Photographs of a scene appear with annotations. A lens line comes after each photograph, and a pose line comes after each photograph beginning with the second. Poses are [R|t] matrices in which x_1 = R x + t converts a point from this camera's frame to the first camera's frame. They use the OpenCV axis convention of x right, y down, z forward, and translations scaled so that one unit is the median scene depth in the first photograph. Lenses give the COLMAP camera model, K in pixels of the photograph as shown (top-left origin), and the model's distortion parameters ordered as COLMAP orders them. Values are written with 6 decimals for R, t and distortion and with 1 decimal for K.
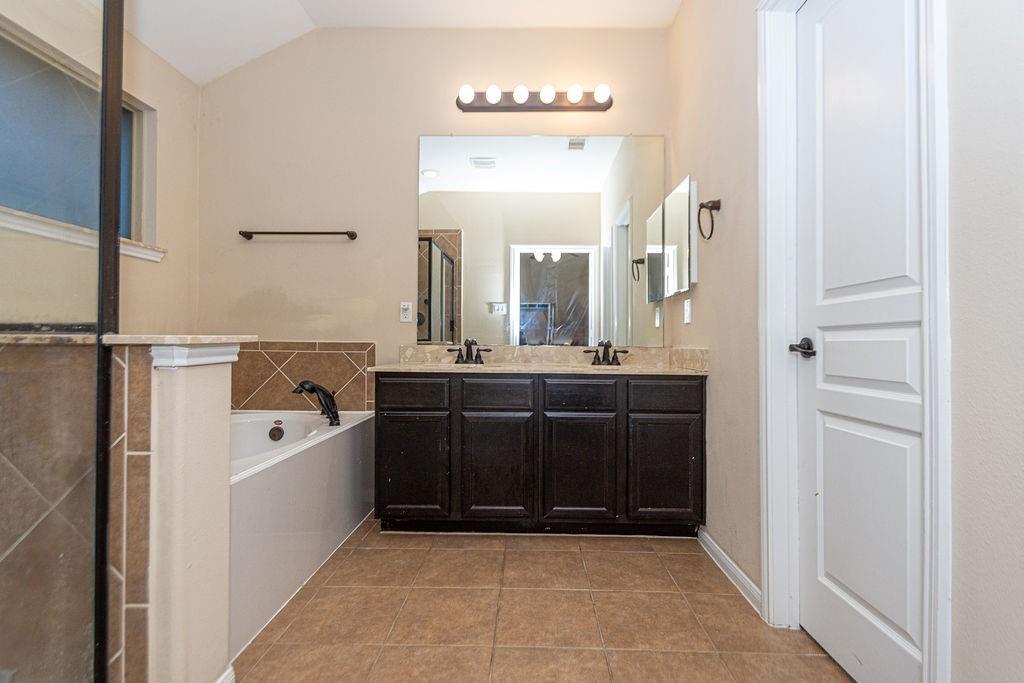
lens RADIAL K [[460.7, 0, 511.4], [0, 460.7, 340.9], [0, 0, 1]] dist [0.003194, -0.003909]
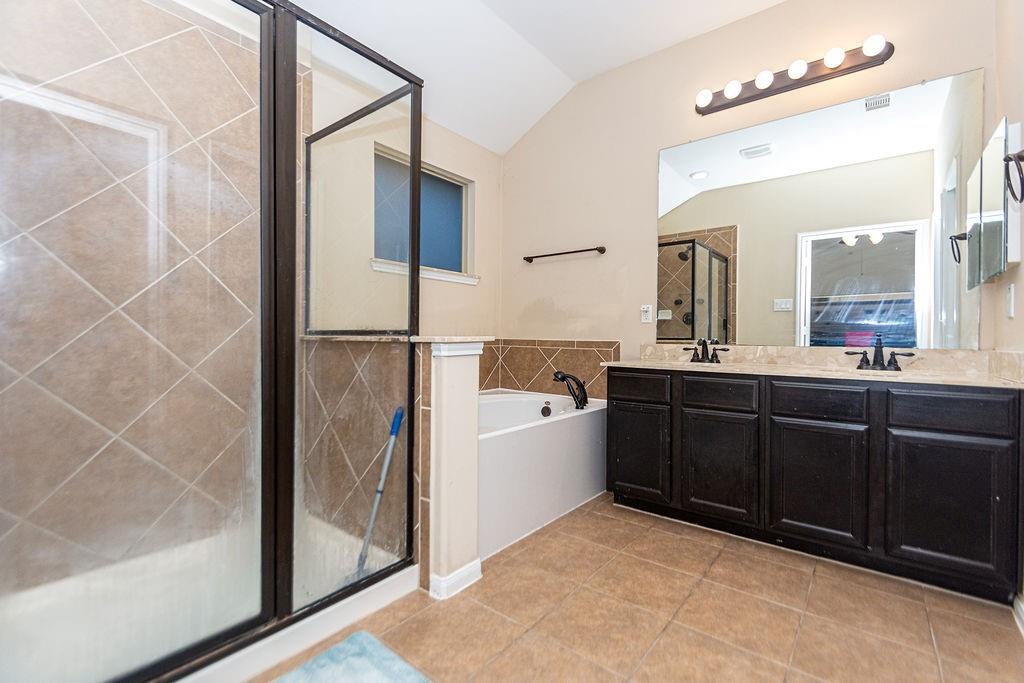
lens RADIAL K [[431.0, 0, 510.6], [0, 431.0, 346.0], [0, 0, 1]] dist [-0.015812, -0.000136]
pose [[0.793023, 0.011024, -0.609091, 0.178047], [-0.001826, 0.999875, 0.015719, -0.001602], [0.609188, -0.011353, 0.792944, -0.017733]]
